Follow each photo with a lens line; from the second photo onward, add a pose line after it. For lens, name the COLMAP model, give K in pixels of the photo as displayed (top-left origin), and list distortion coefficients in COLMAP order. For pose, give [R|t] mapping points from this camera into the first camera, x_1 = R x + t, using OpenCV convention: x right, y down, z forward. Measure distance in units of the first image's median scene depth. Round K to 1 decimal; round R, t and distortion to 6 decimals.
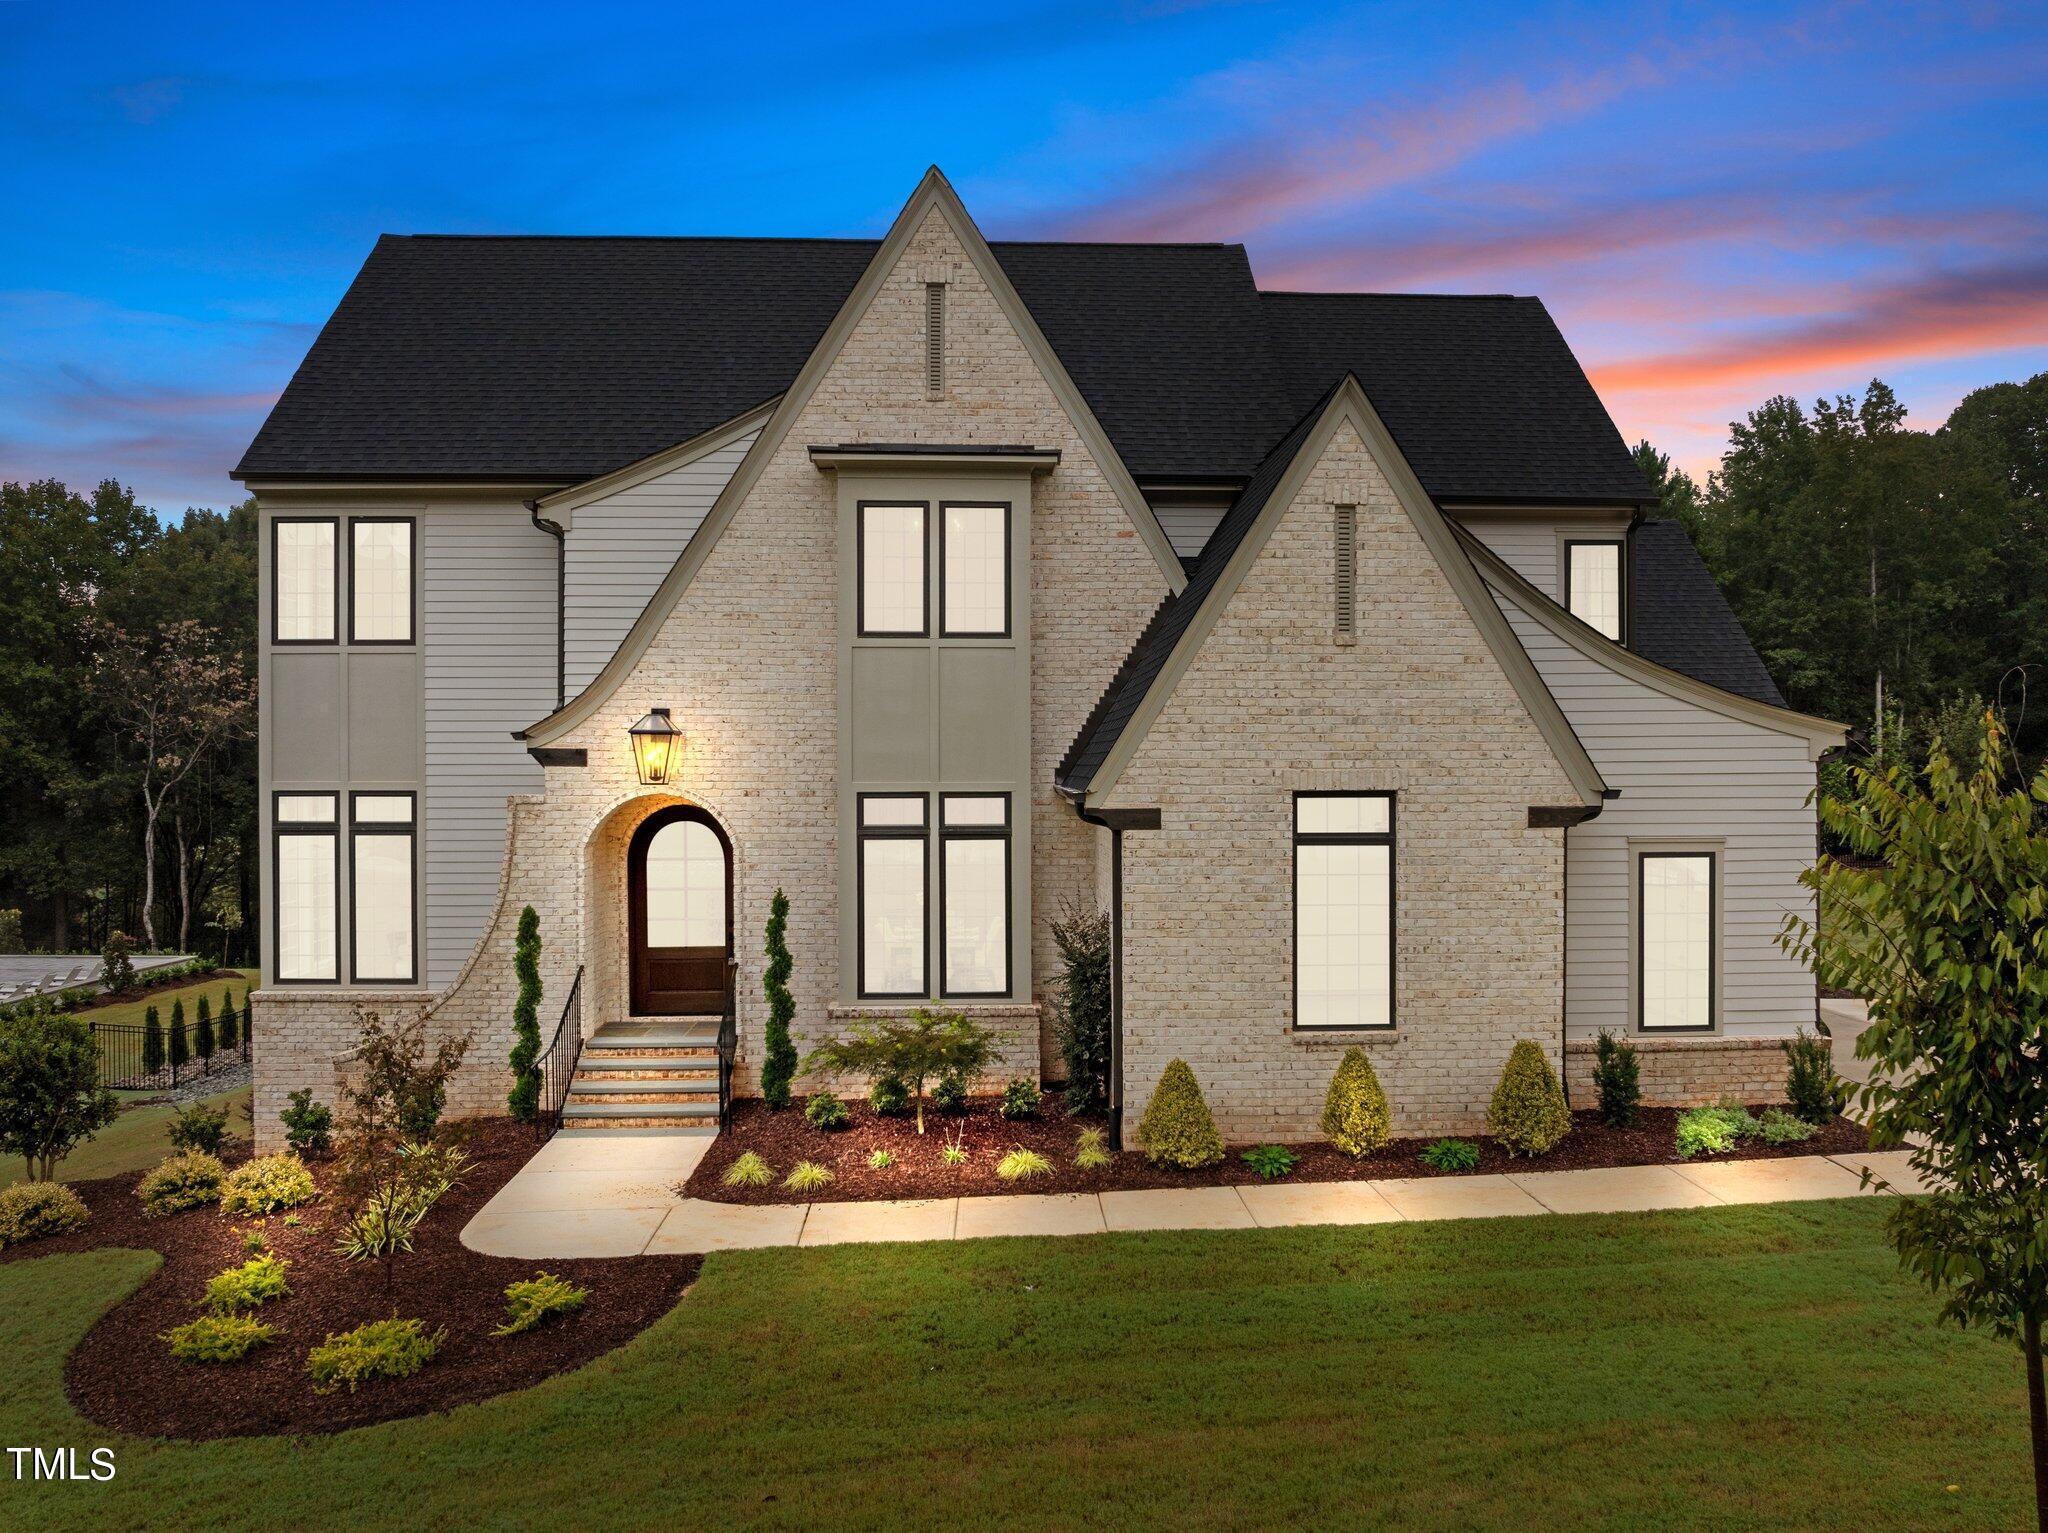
lens RADIAL K [[1445.7, 0, 1024.0], [0, 1445.7, 766.5], [0, 0, 1]] dist [-0.035109, -0.001503]
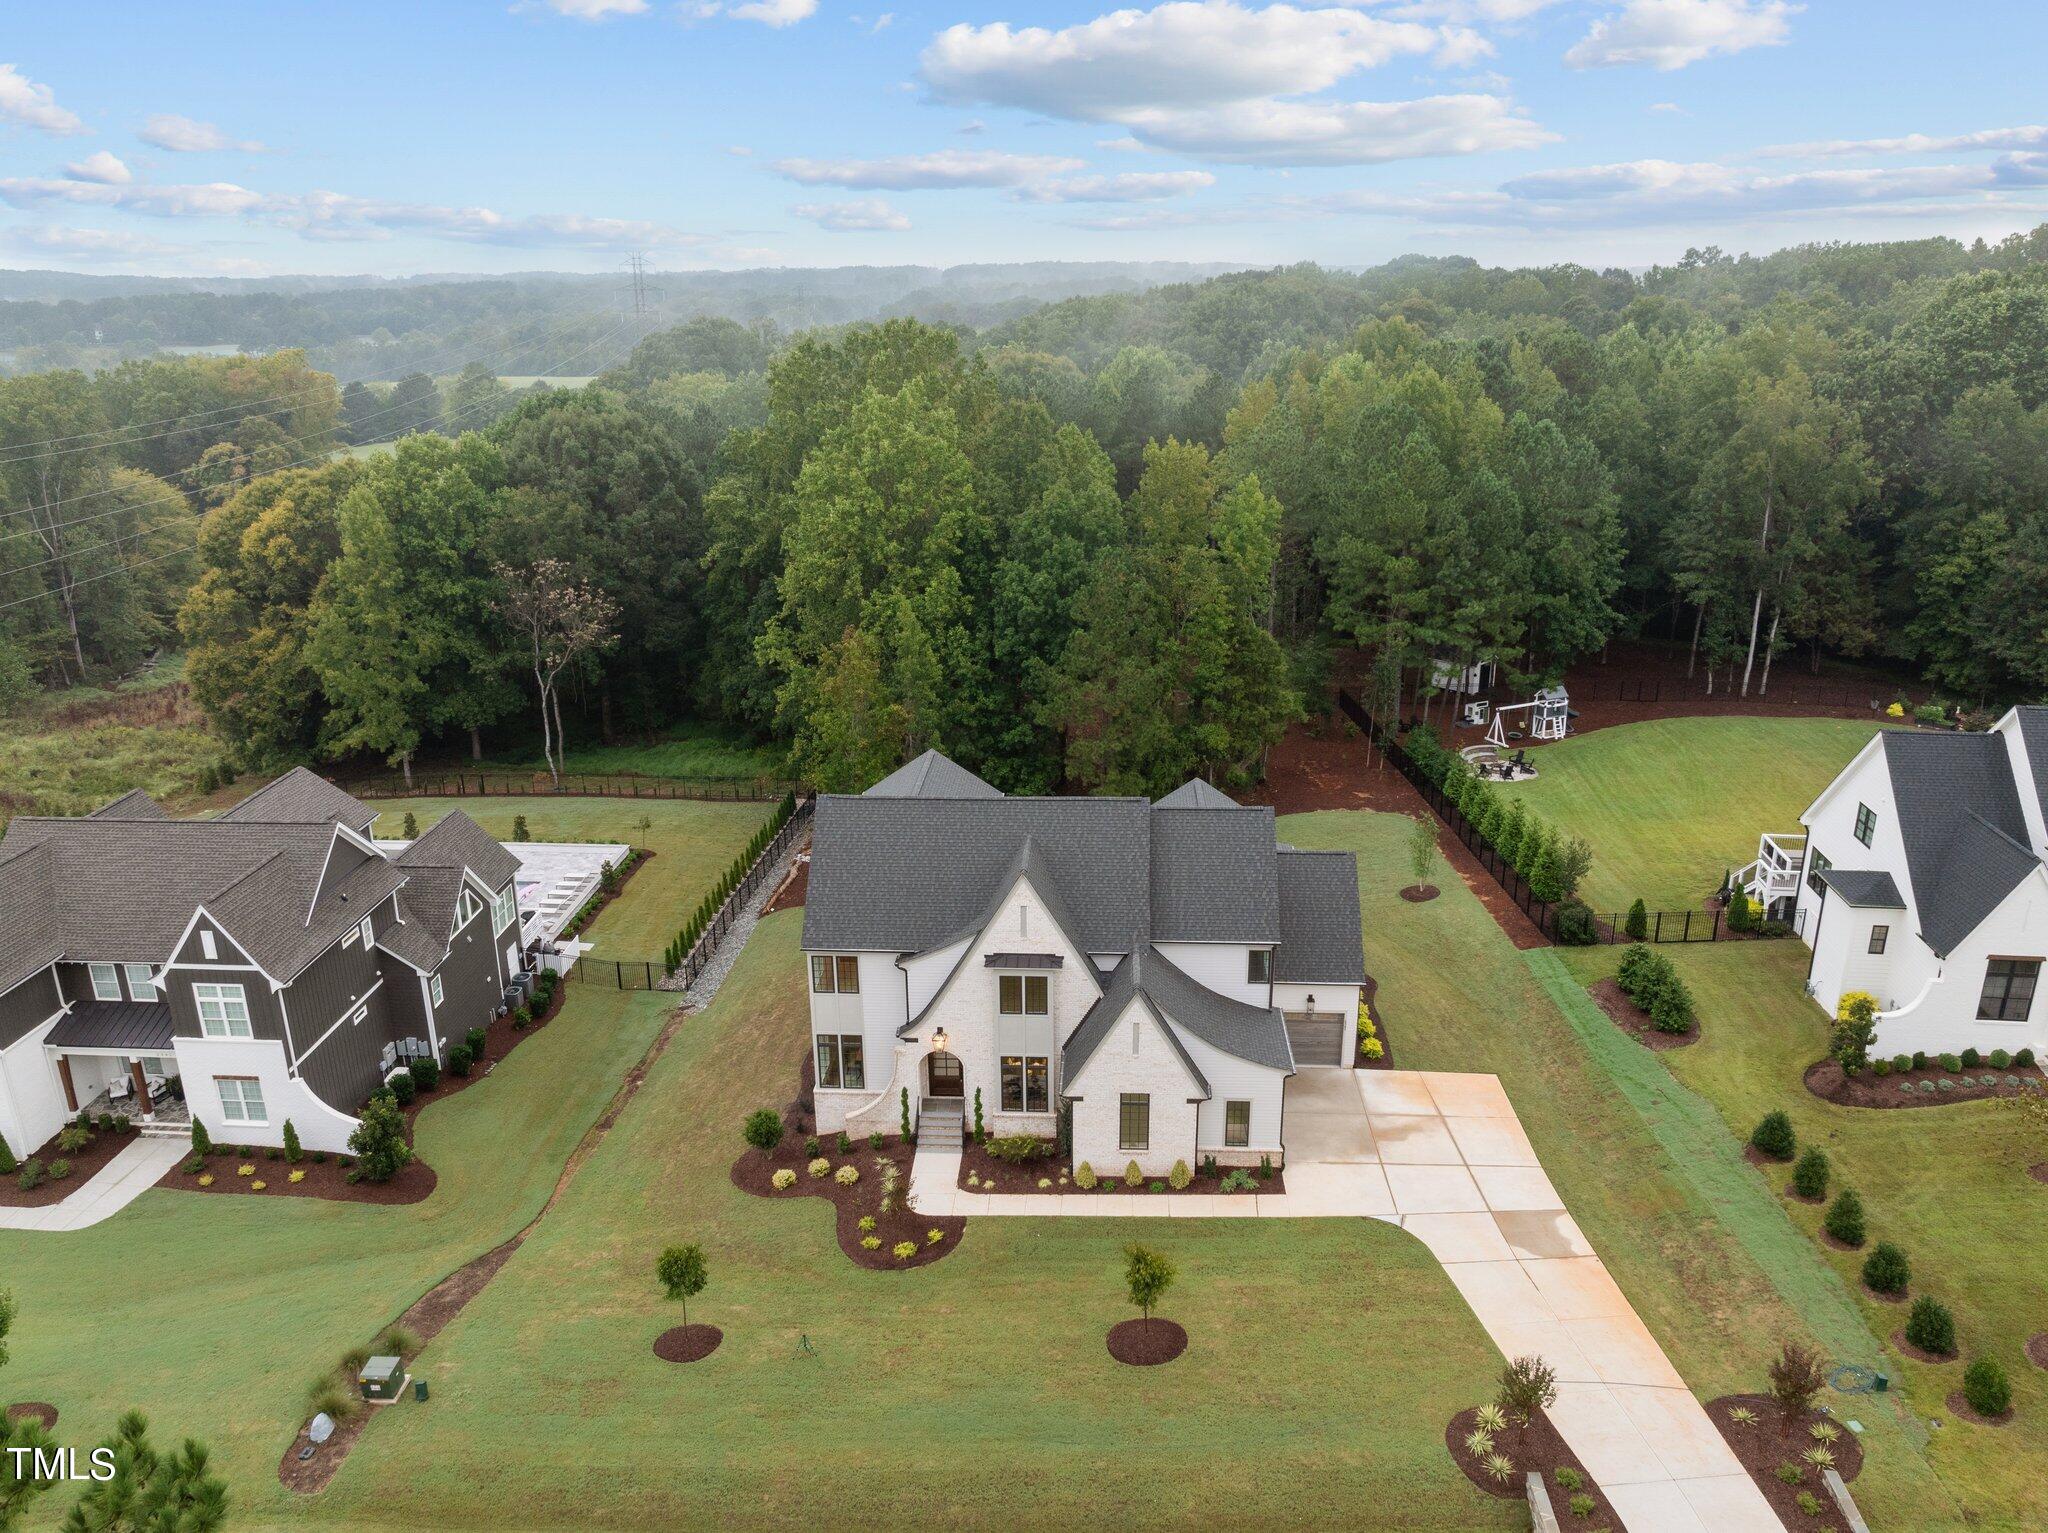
lens RADIAL K [[1438.7, 0, 1024.0], [0, 1438.7, 766.5], [0, 0, 1]] dist [-0.001294, -0.000894]
pose [[0.994542, 0.023824, -0.101583, 0.247382], [0.010155, 0.946861, 0.321484, -1.617505], [0.103844, -0.320761, 0.941451, -1.816883]]
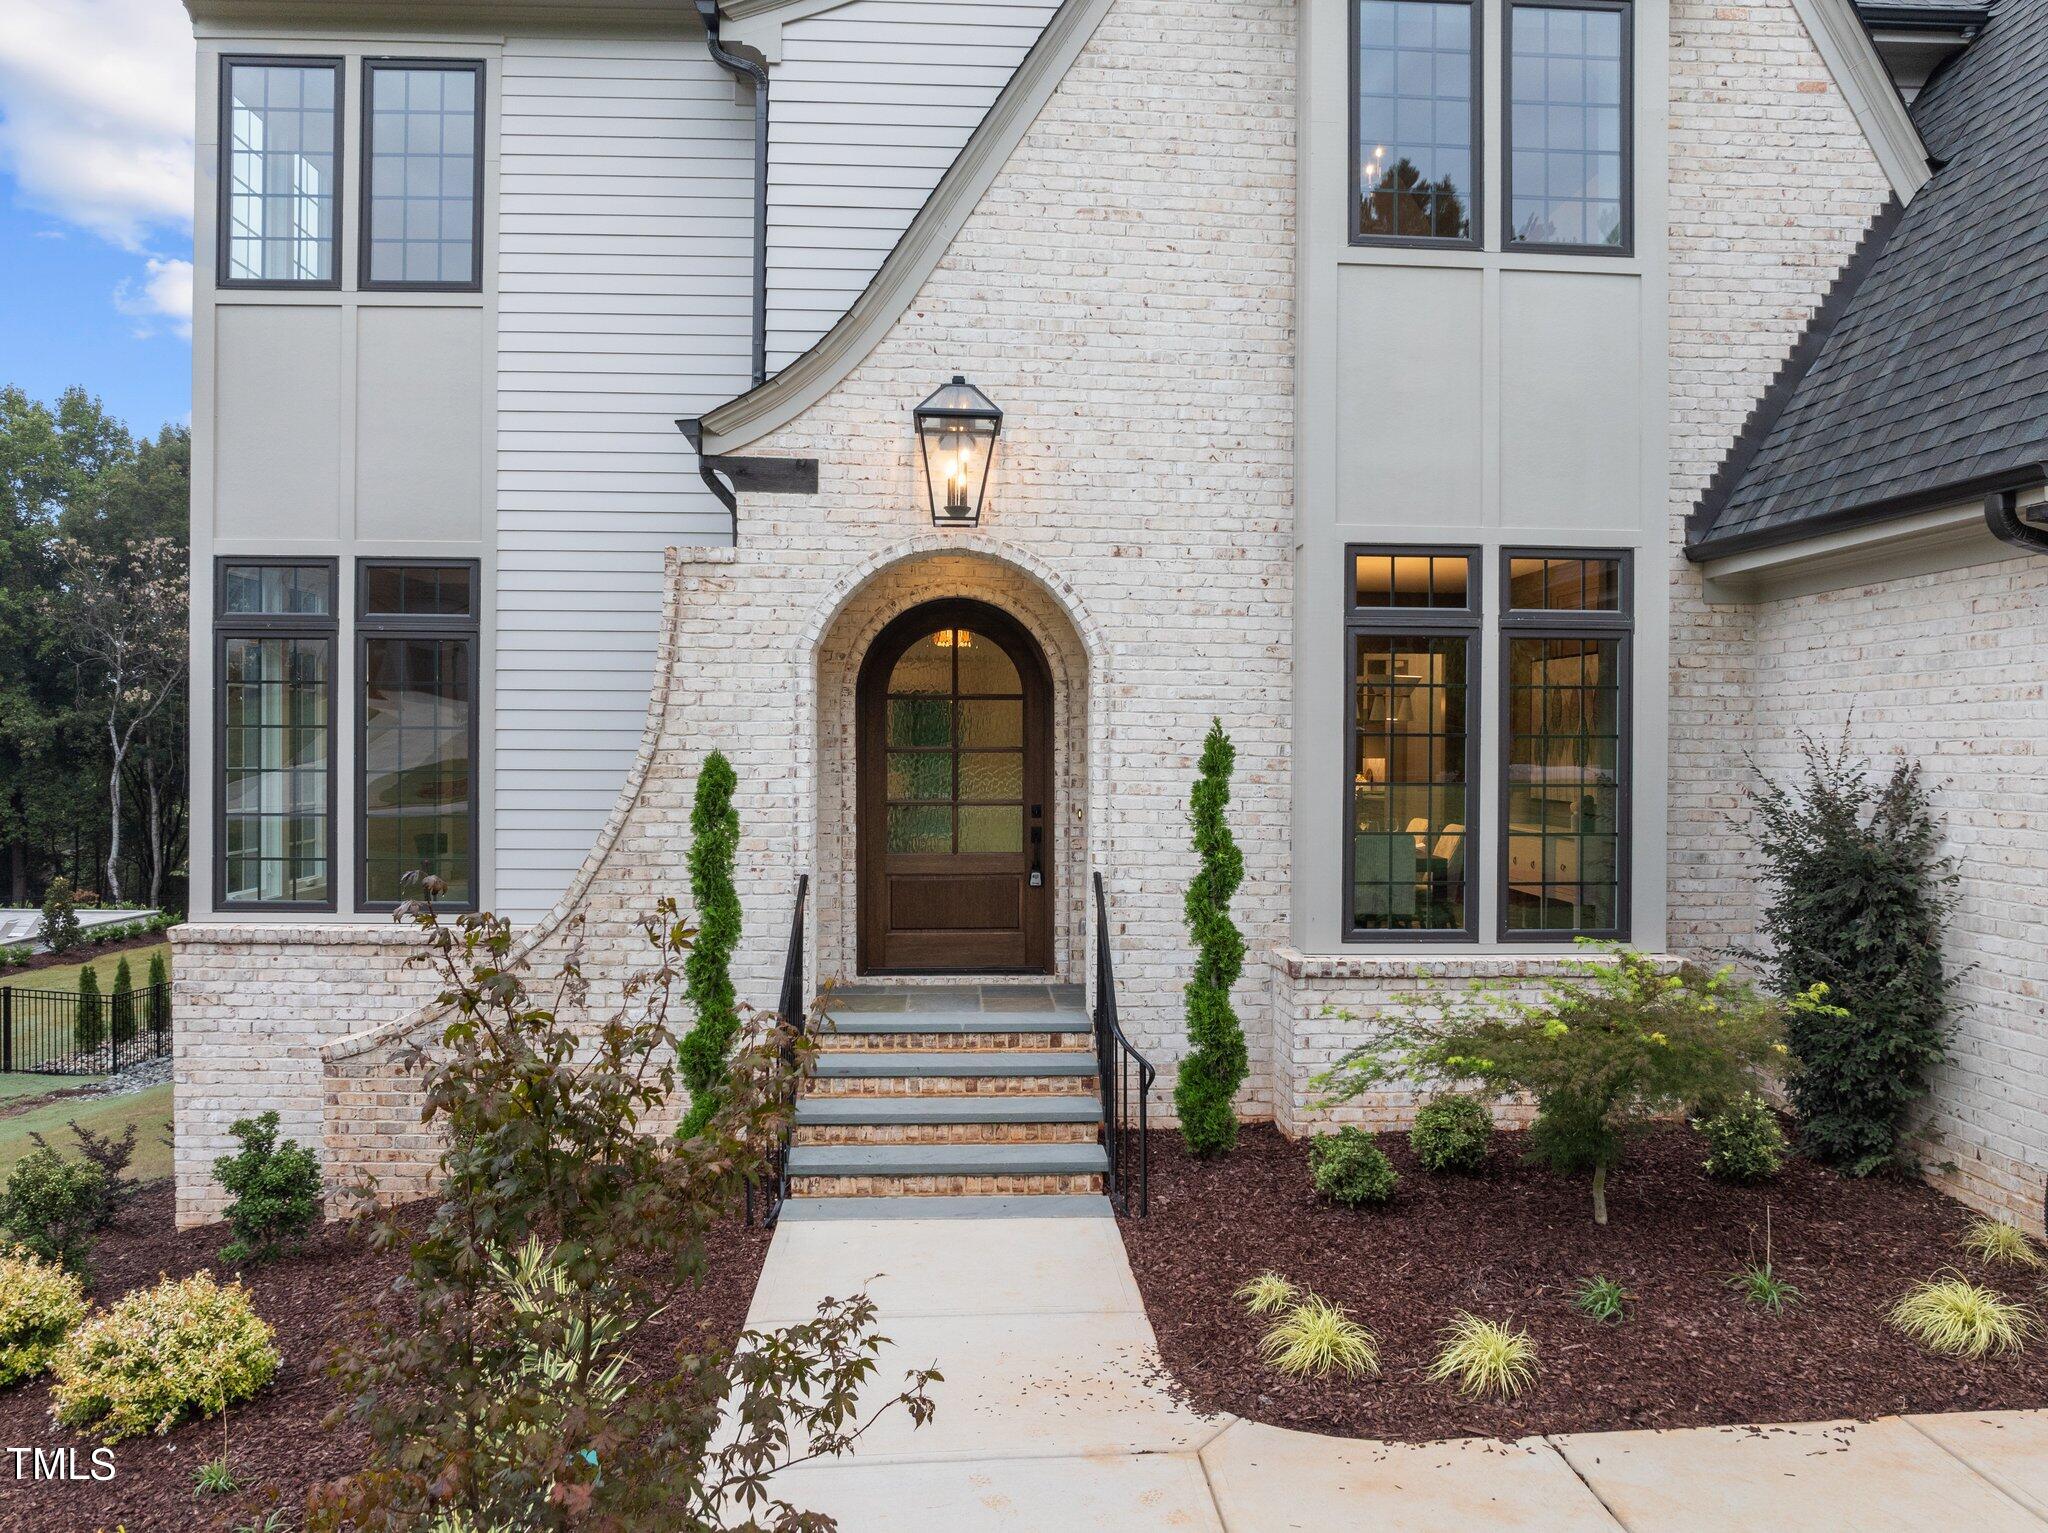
lens RADIAL K [[1439.2, 0, 1025.0], [0, 1439.2, 755.4], [0, 0, 1]] dist [-0.029599, -0.002723]
pose [[0.999932, 0.008977, 0.007502, -0.229018], [-0.009042, 0.999921, 0.008687, 0.088666], [-0.007423, -0.008754, 0.999934, 0.474508]]
